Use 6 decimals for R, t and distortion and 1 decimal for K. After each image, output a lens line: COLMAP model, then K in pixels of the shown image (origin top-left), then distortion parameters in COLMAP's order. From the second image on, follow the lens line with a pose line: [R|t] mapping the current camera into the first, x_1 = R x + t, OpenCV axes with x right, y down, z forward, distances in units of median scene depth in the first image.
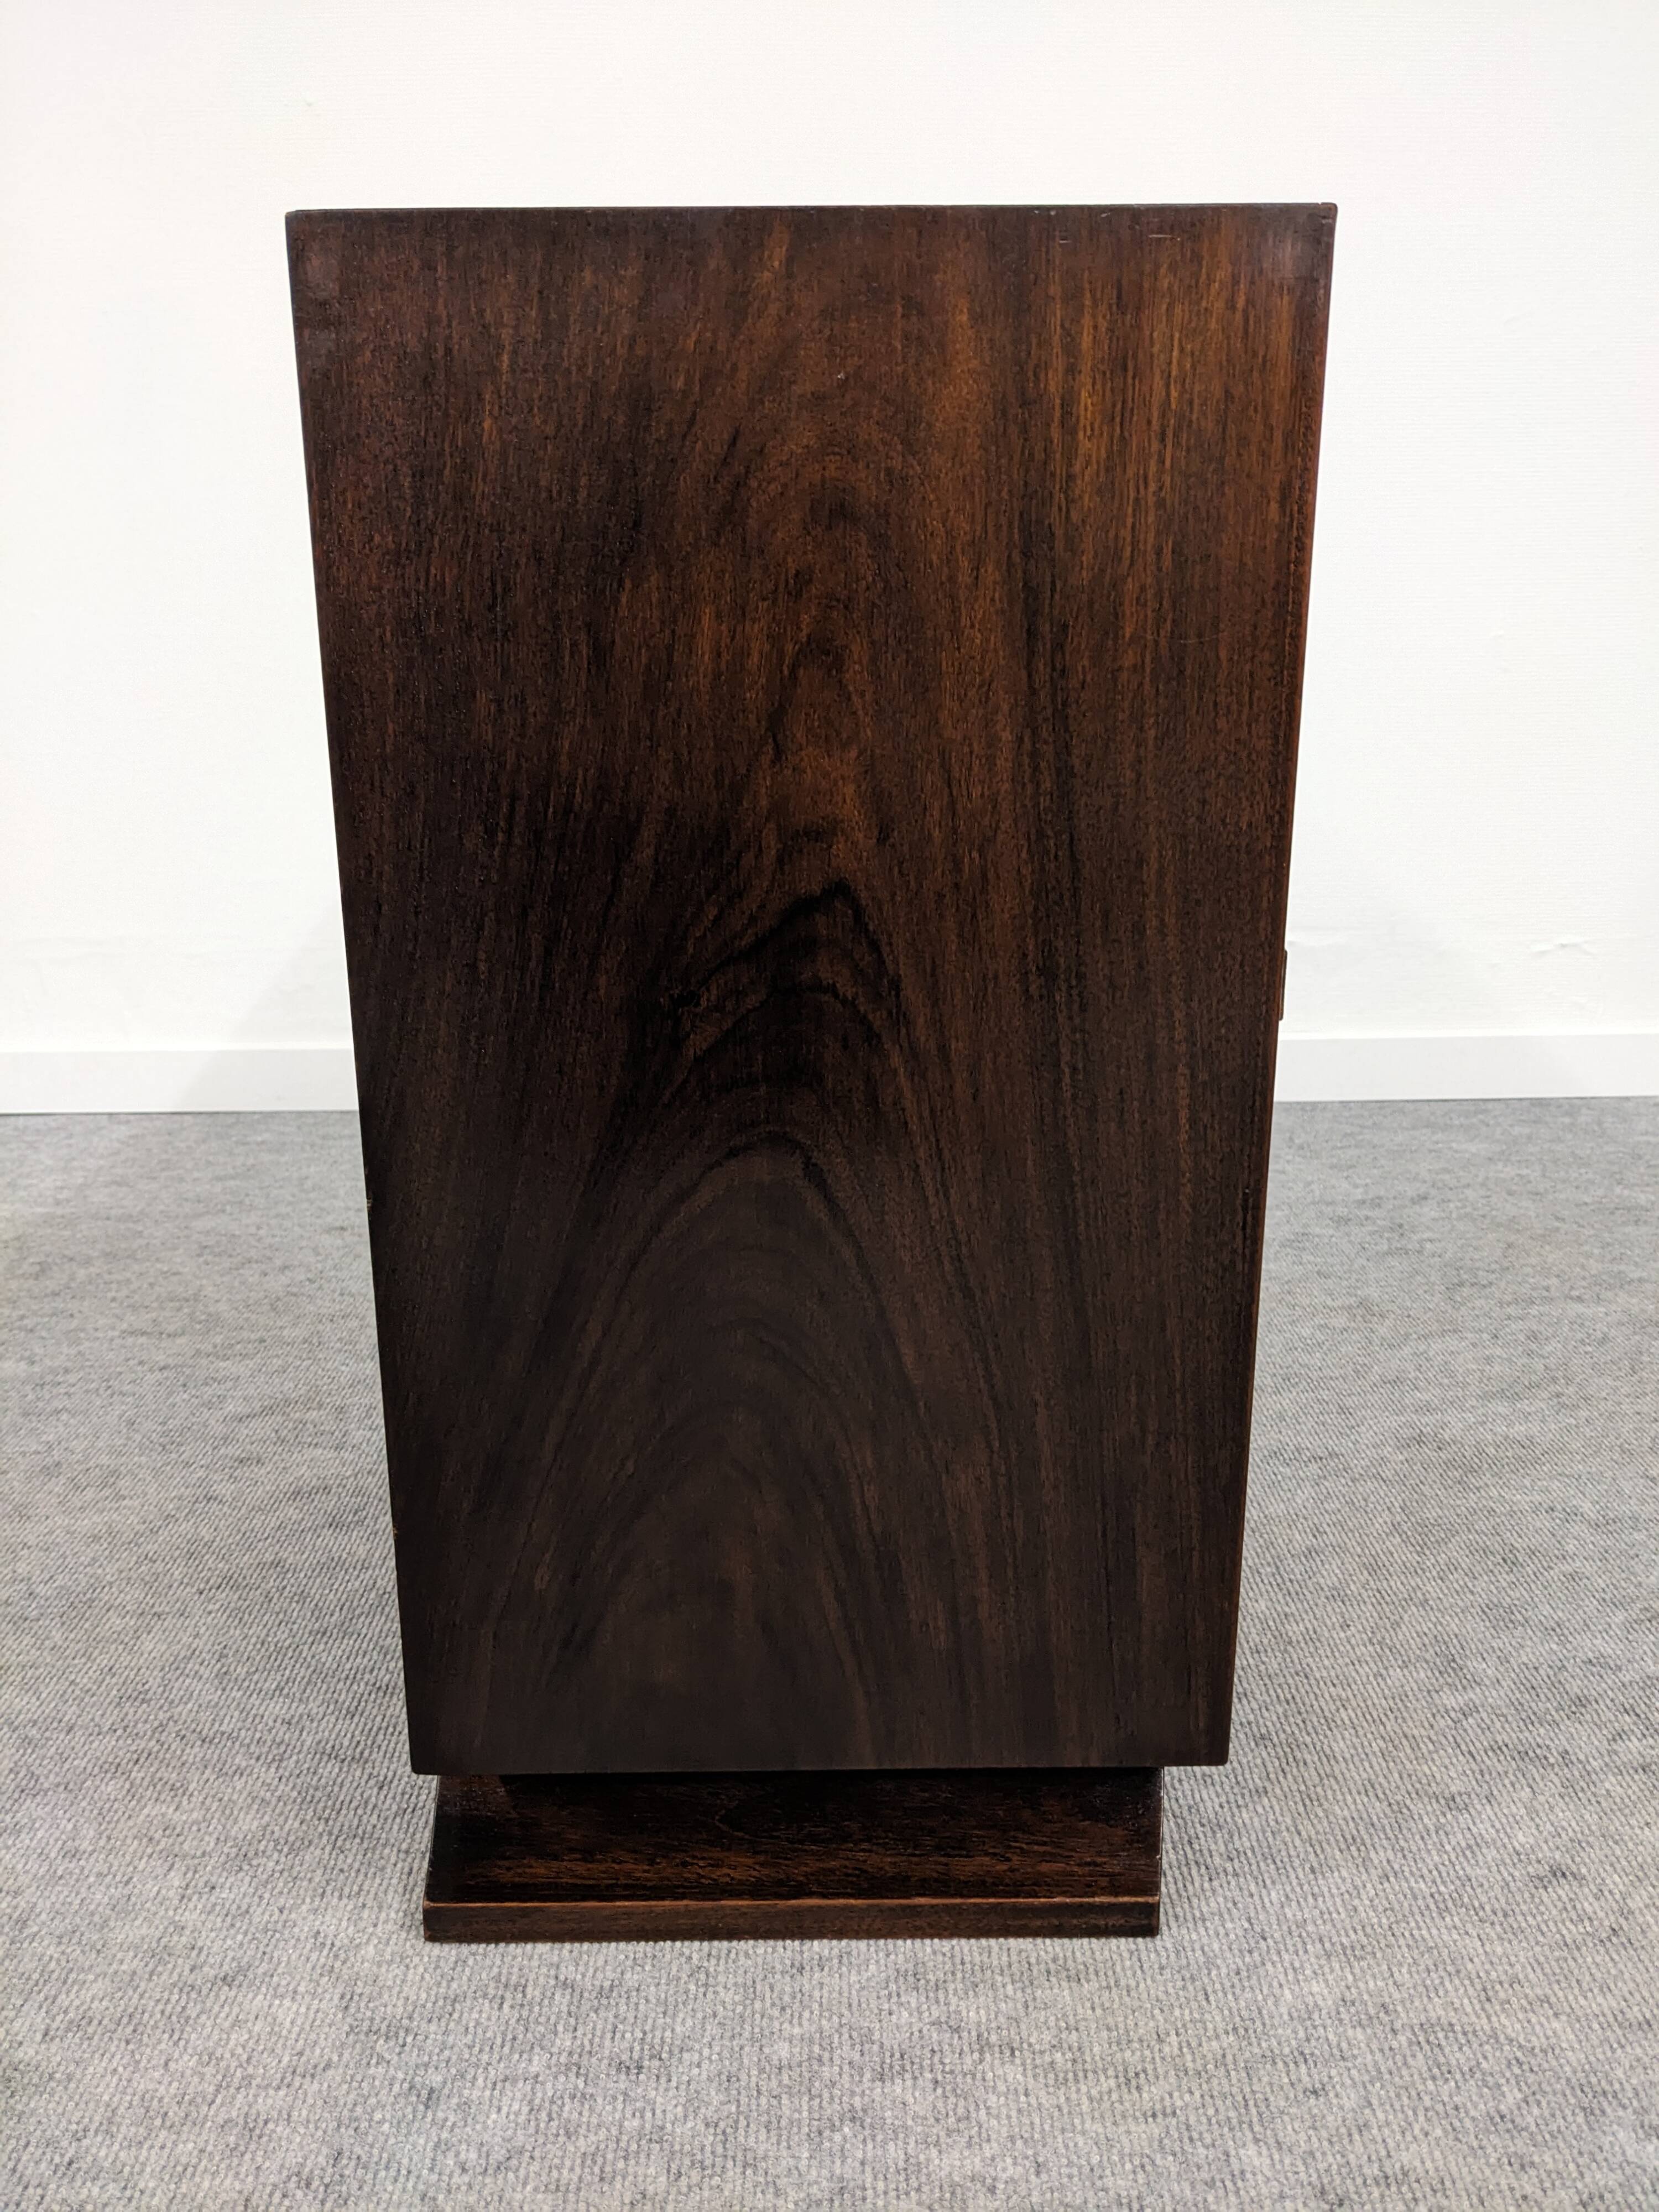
lens RADIAL K [[1779.2, 0, 826.8], [0, 1779.2, 1112.3], [0, 0, 1]] dist [0.035850, -0.074598]
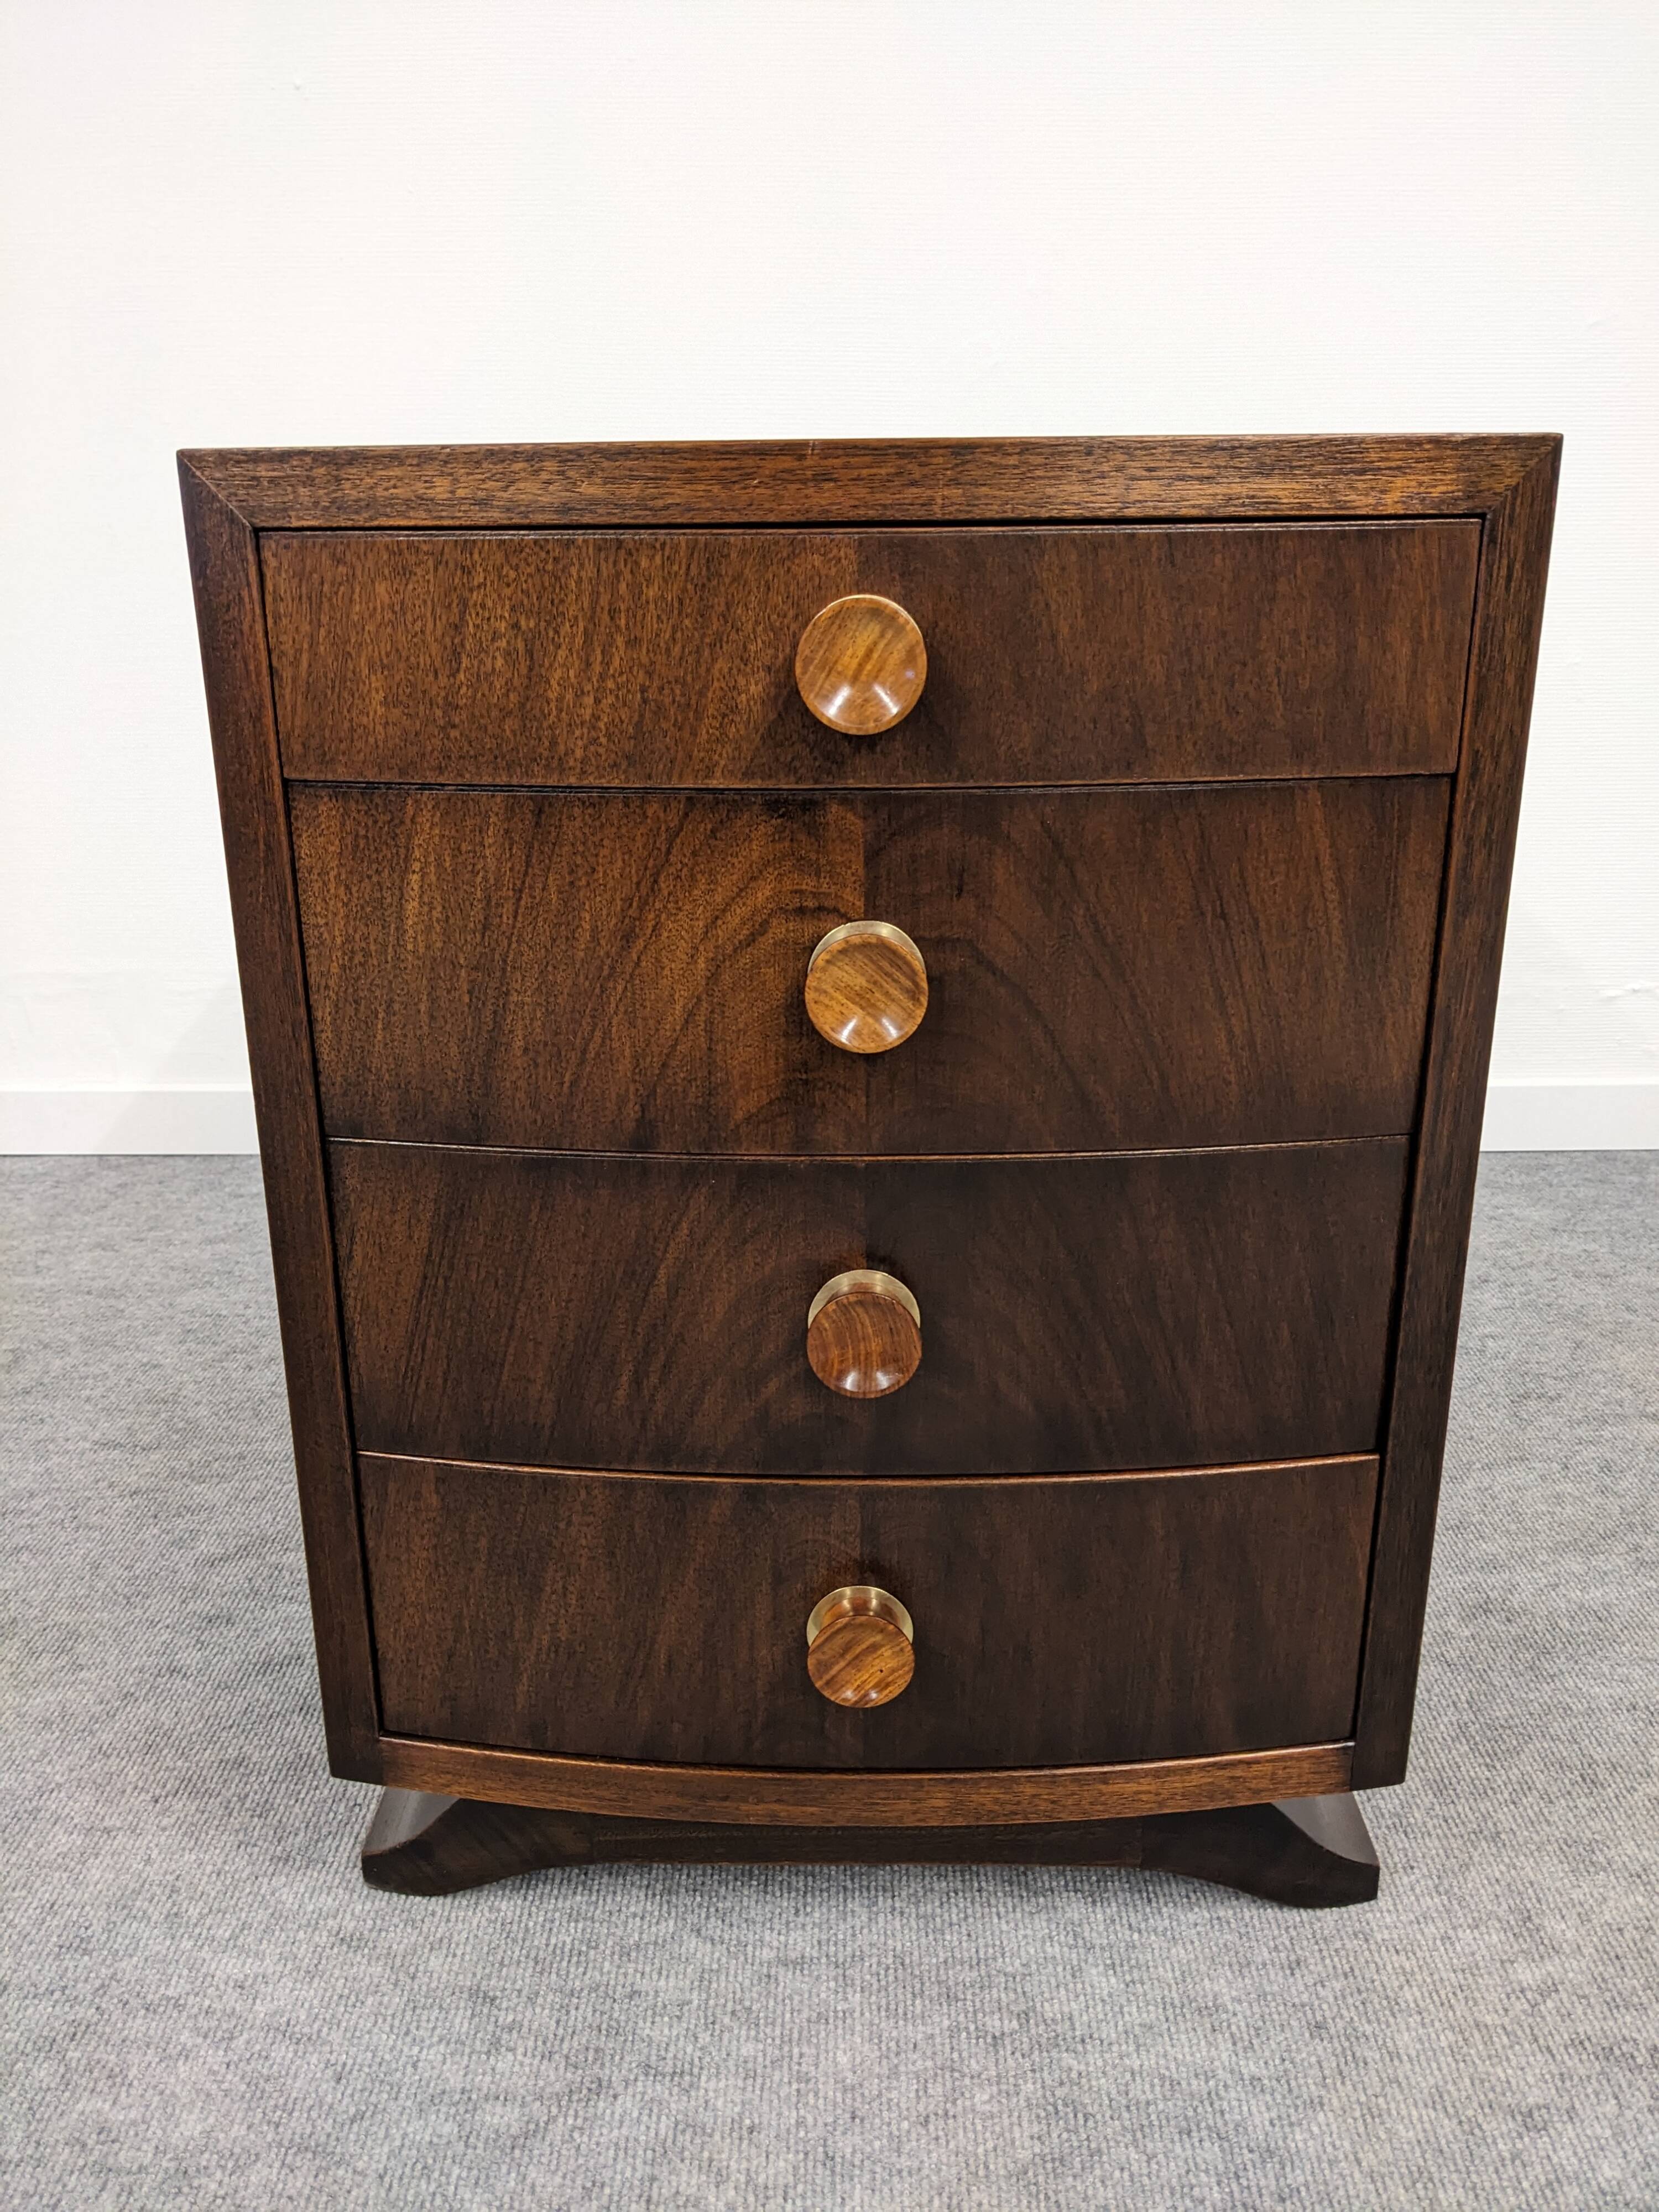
lens RADIAL K [[1779.2, 0, 831.0], [0, 1779.2, 1093.4], [0, 0, 1]] dist [0.035850, -0.074598]
pose [[0.999854, 0.007685, -0.015278, 0.010598], [-0.007200, 0.999477, 0.031536, -0.167519], [0.015513, -0.031421, 0.999386, 0.131135]]
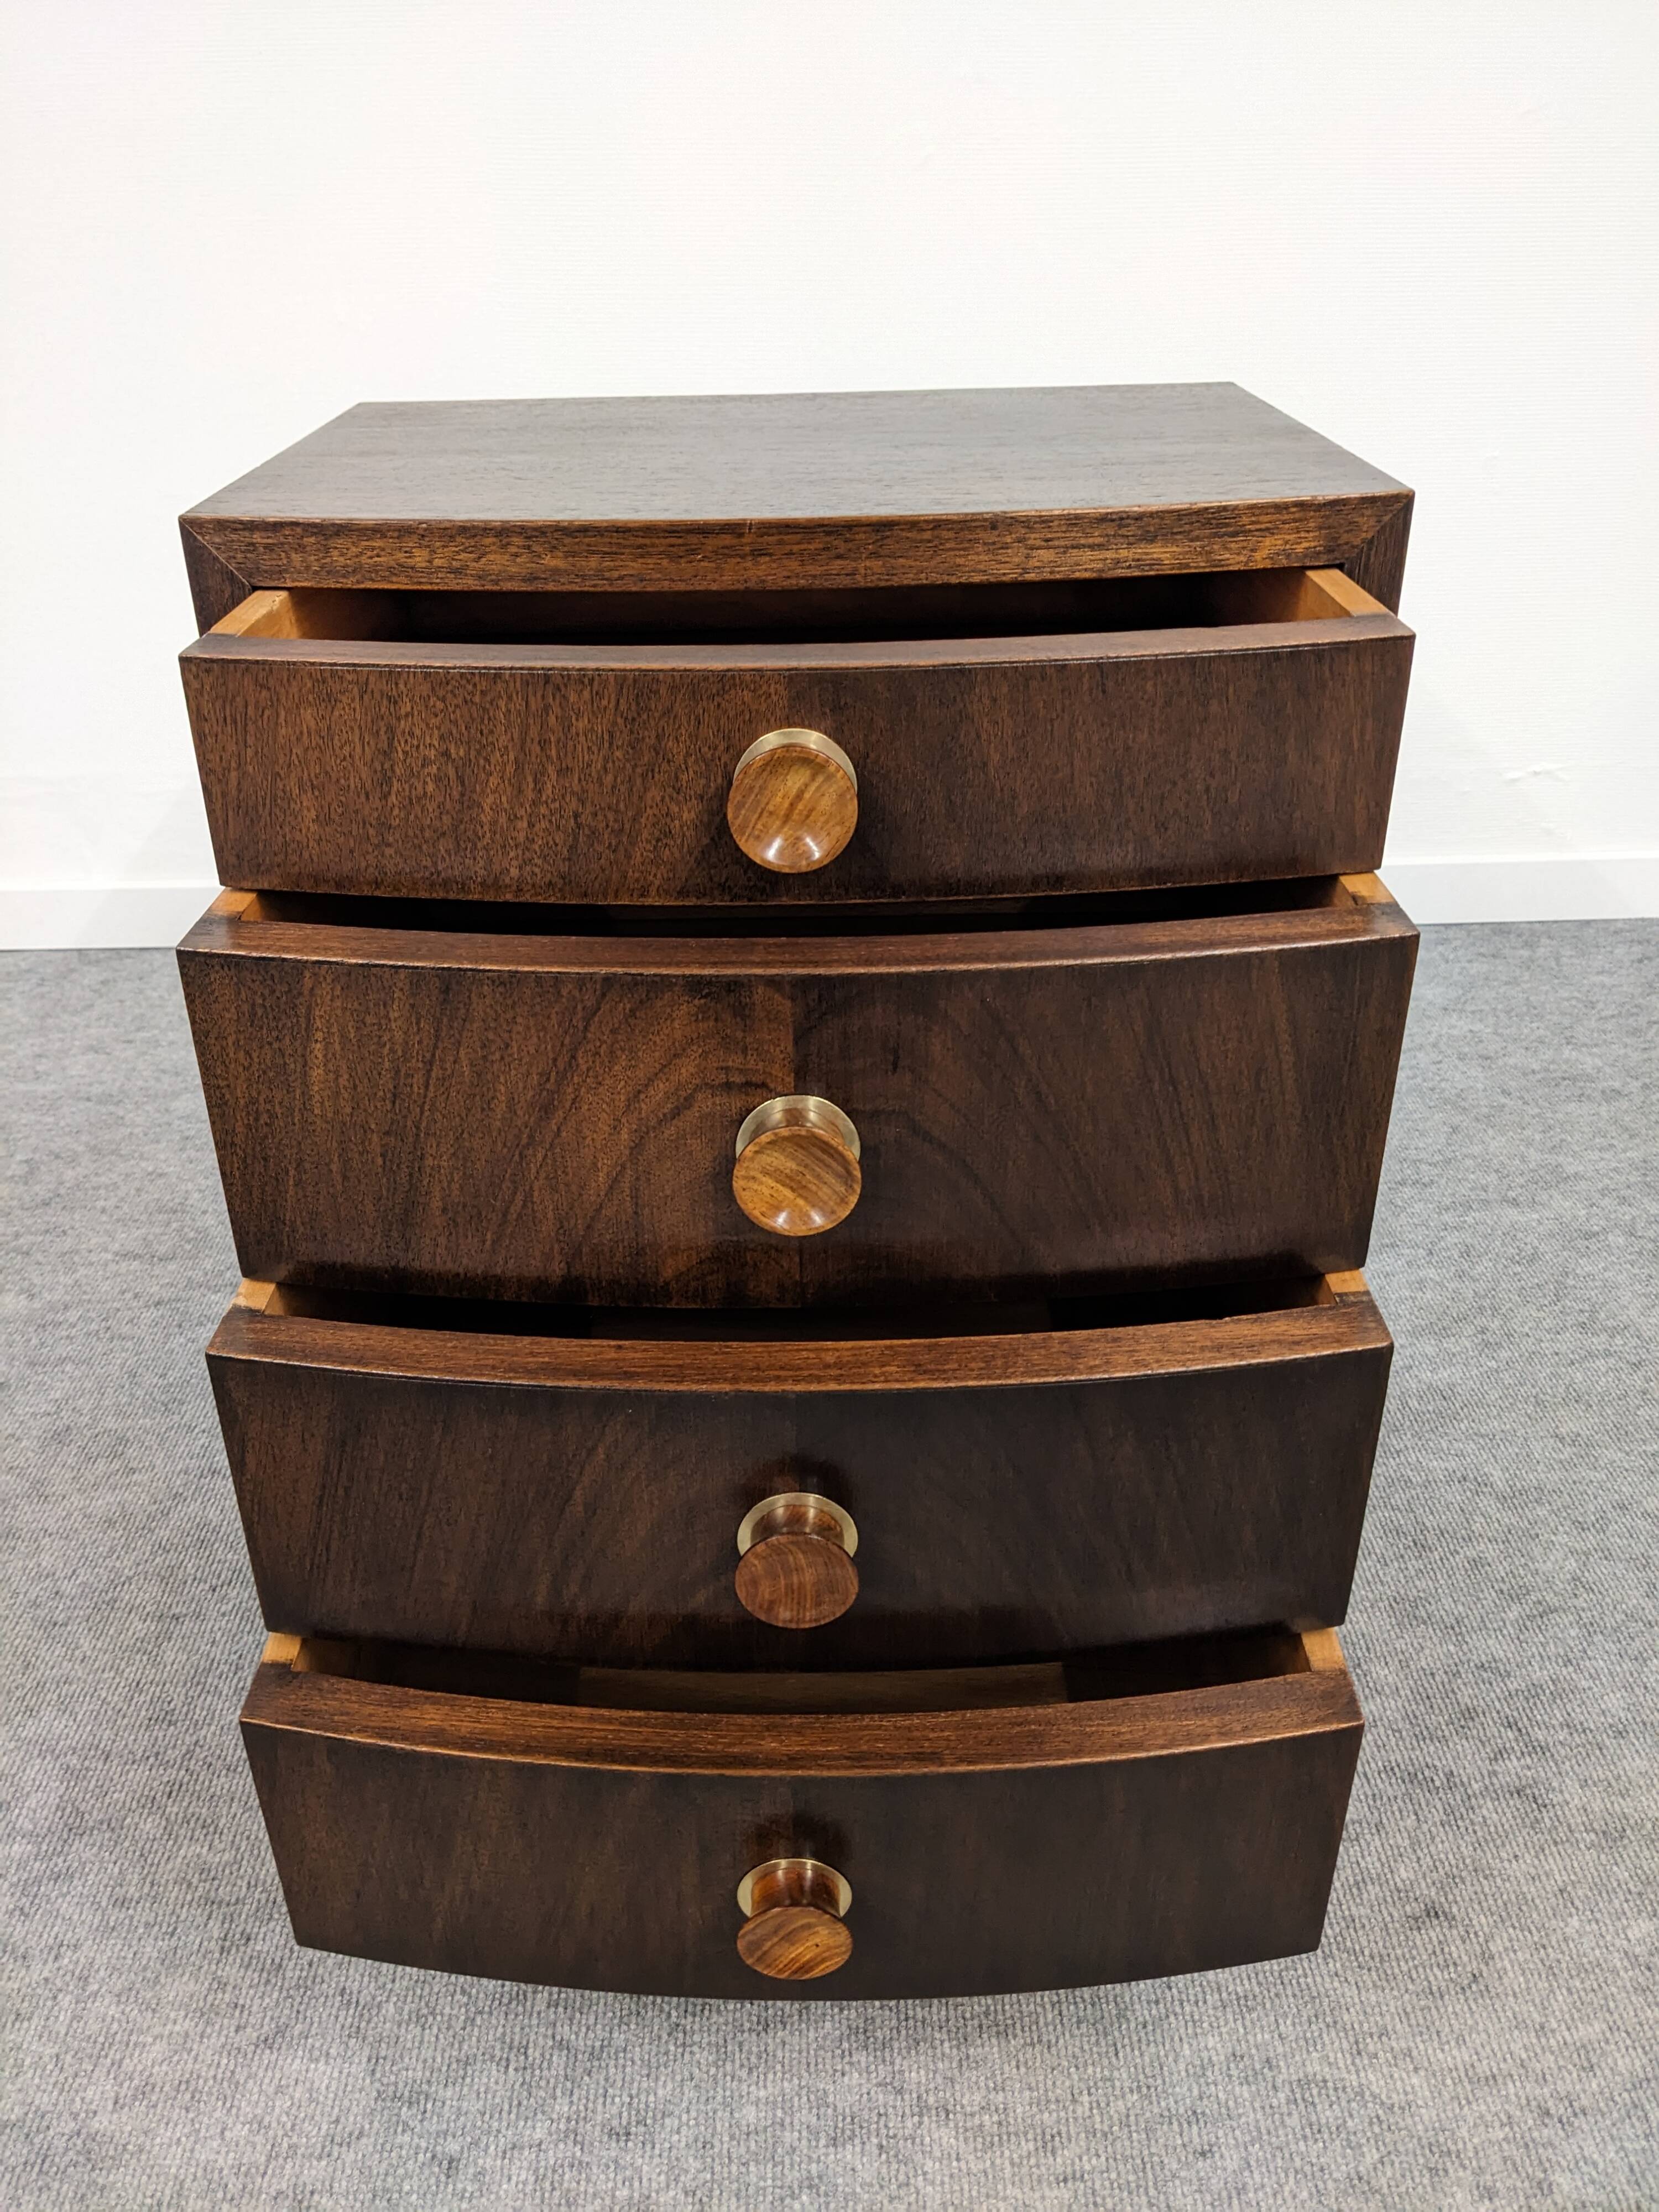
lens RADIAL K [[1779.2, 0, 814.1], [0, 1779.2, 1078.8], [0, 0, 1]] dist [0.035850, -0.074598]
pose [[0.999957, -0.007172, 0.005919, 0.013586], [0.005788, 0.978224, 0.207472, -0.342608], [-0.007279, -0.207429, 0.978223, -0.000088]]
